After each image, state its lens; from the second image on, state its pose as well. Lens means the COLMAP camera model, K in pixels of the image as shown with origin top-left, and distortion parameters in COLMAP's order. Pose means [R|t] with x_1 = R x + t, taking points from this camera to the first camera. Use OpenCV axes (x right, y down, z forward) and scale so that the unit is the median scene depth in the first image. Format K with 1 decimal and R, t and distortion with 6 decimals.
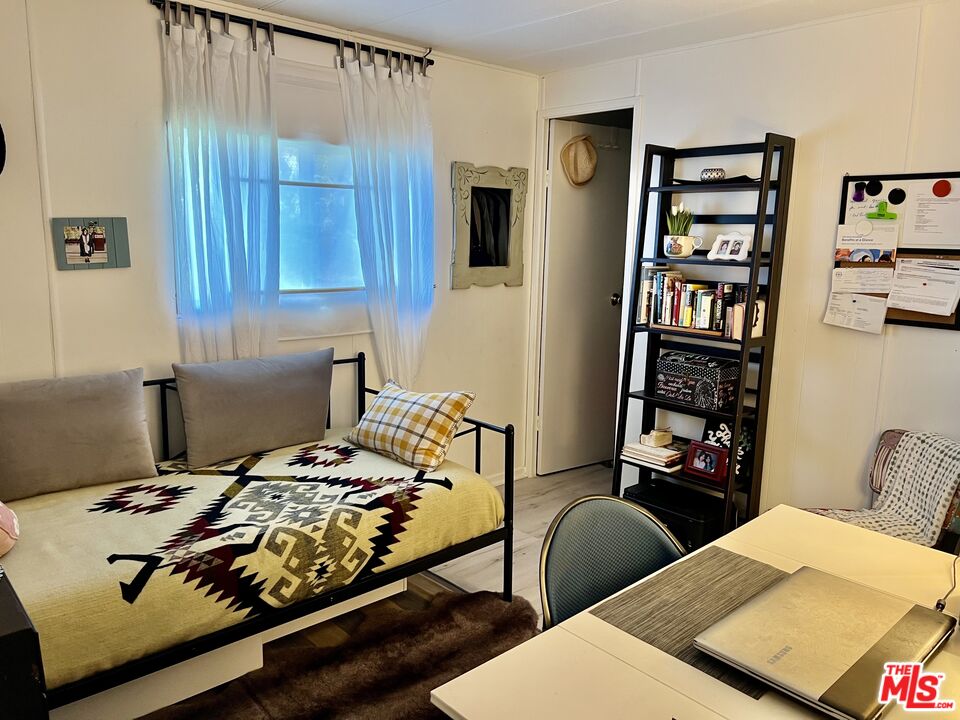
lens RADIAL K [[721.9, 0, 479.5], [0, 721.9, 368.6], [0, 0, 1]] dist [0.074009, -0.112397]
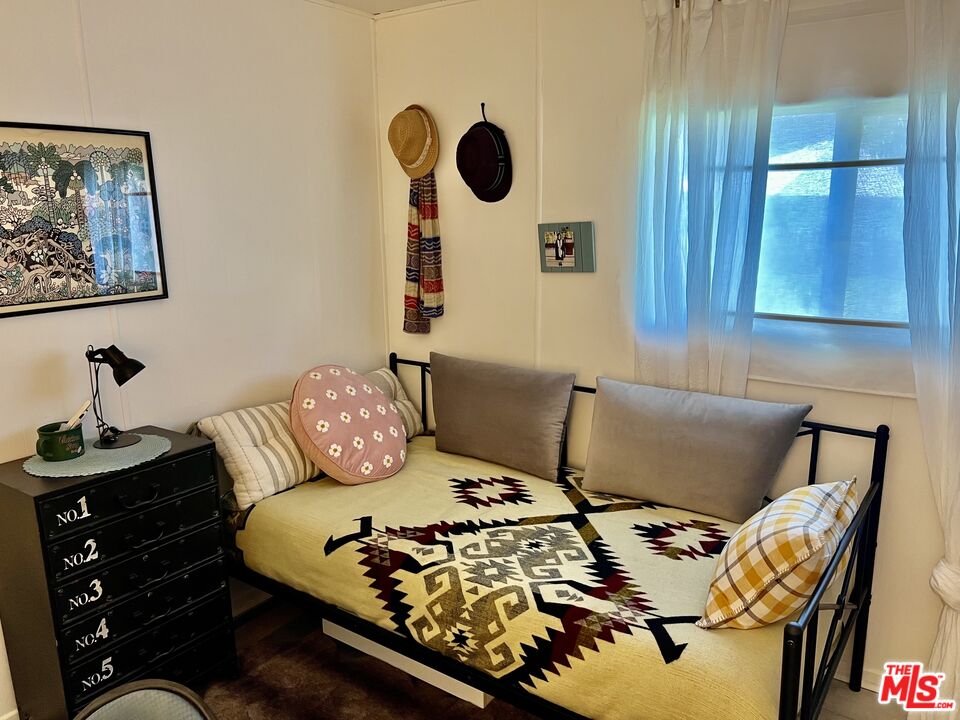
lens RADIAL K [[711.6, 0, 482.3], [0, 711.6, 373.5], [0, 0, 1]] dist [0.078491, -0.104359]
pose [[0.212951, 0.195432, -0.957318, 0.435886], [-0.167508, 0.972588, 0.161288, -0.135065], [0.962597, 0.126013, 0.239850, 0.634898]]
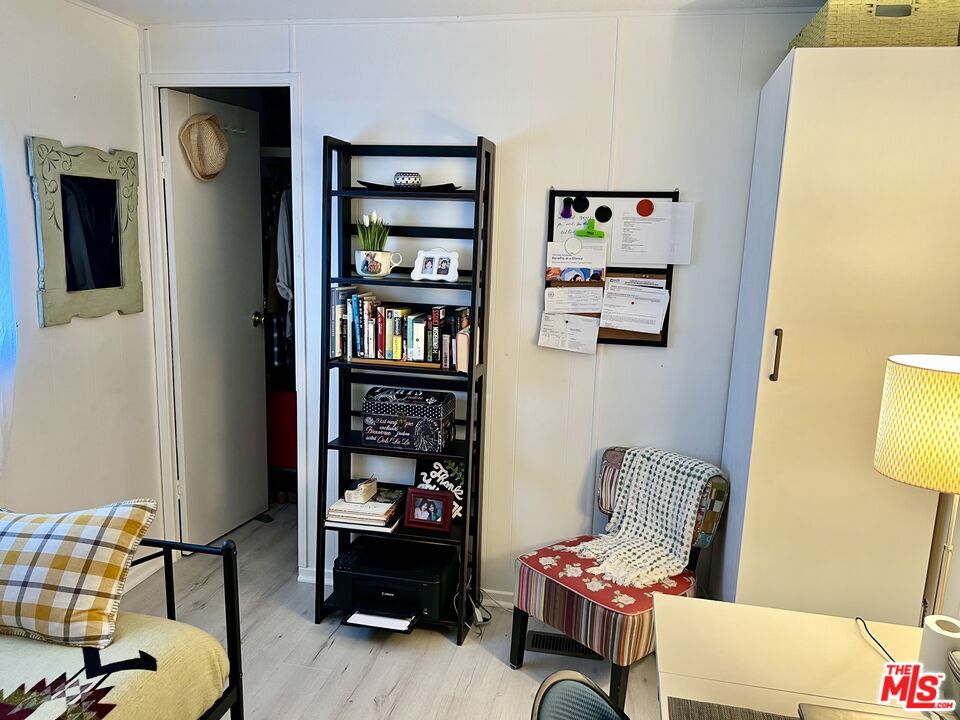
lens RADIAL K [[721.9, 0, 479.5], [0, 721.9, 368.6], [0, 0, 1]] dist [0.074009, -0.112397]
pose [[0.811467, -0.107461, 0.574433, -0.139365], [0.094788, 0.994135, 0.052075, -0.094246], [-0.576659, 0.012192, 0.816894, 0.297684]]
